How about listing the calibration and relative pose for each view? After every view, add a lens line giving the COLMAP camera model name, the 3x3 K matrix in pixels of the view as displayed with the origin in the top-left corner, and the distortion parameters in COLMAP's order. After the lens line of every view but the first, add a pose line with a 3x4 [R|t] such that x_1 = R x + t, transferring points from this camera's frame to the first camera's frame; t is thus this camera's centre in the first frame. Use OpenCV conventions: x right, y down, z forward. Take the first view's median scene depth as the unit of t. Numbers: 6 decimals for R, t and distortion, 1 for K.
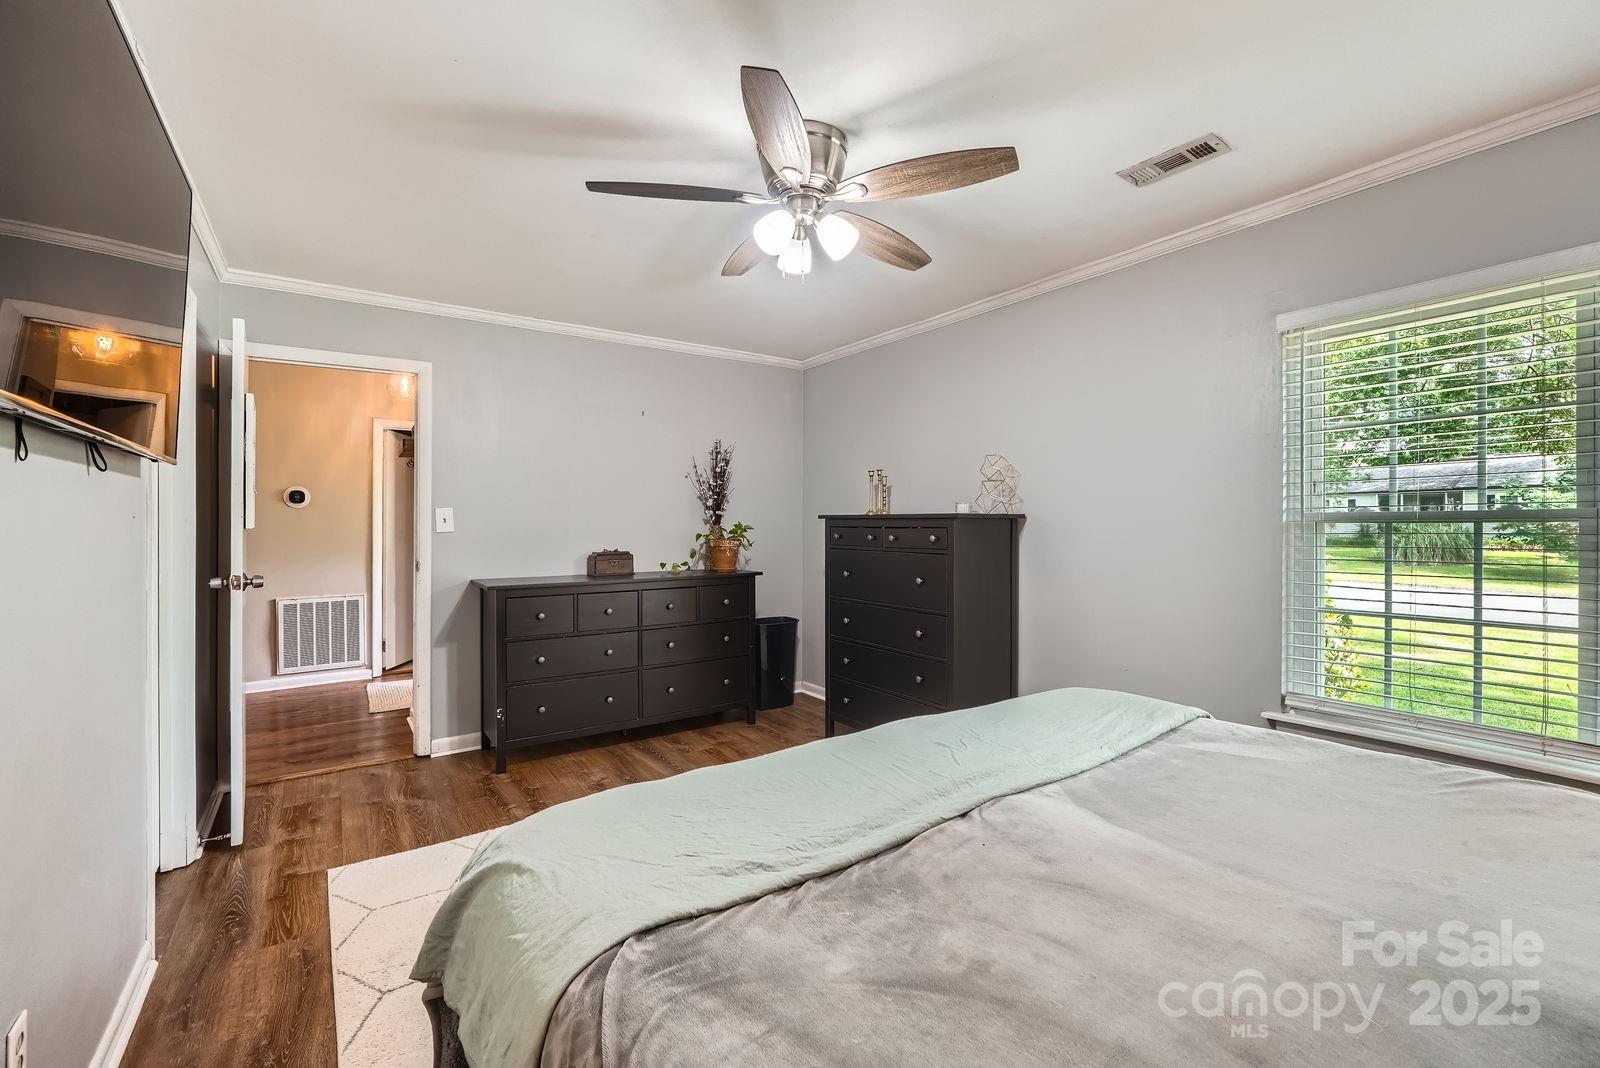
lens RADIAL K [[679.8, 0, 800.9], [0, 679.8, 531.5], [0, 0, 1]] dist [-0.015432, 0.004176]
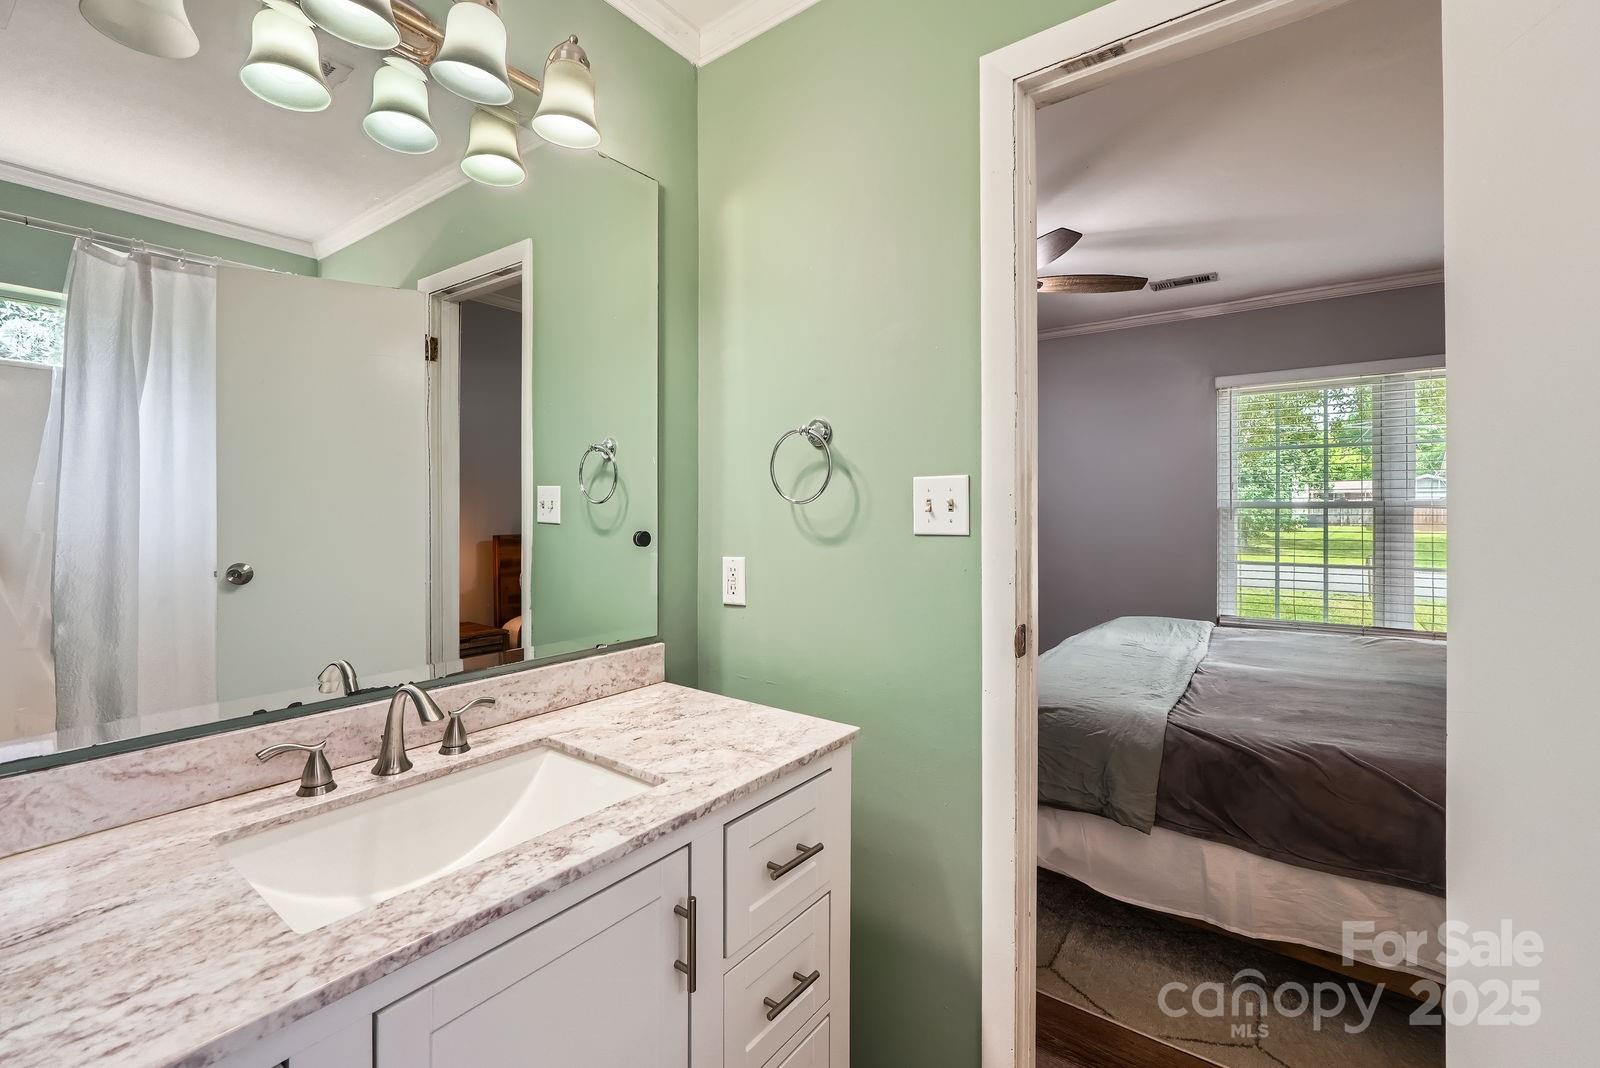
lens RADIAL K [[679.8, 0, 805.1], [0, 679.8, 519.7], [0, 0, 1]] dist [-0.015432, 0.004176]
pose [[0.949810, -0.006100, 0.312769, -0.830349], [0.003304, 0.999950, 0.009469, -0.005578], [-0.312811, -0.007960, 0.949782, -0.245930]]
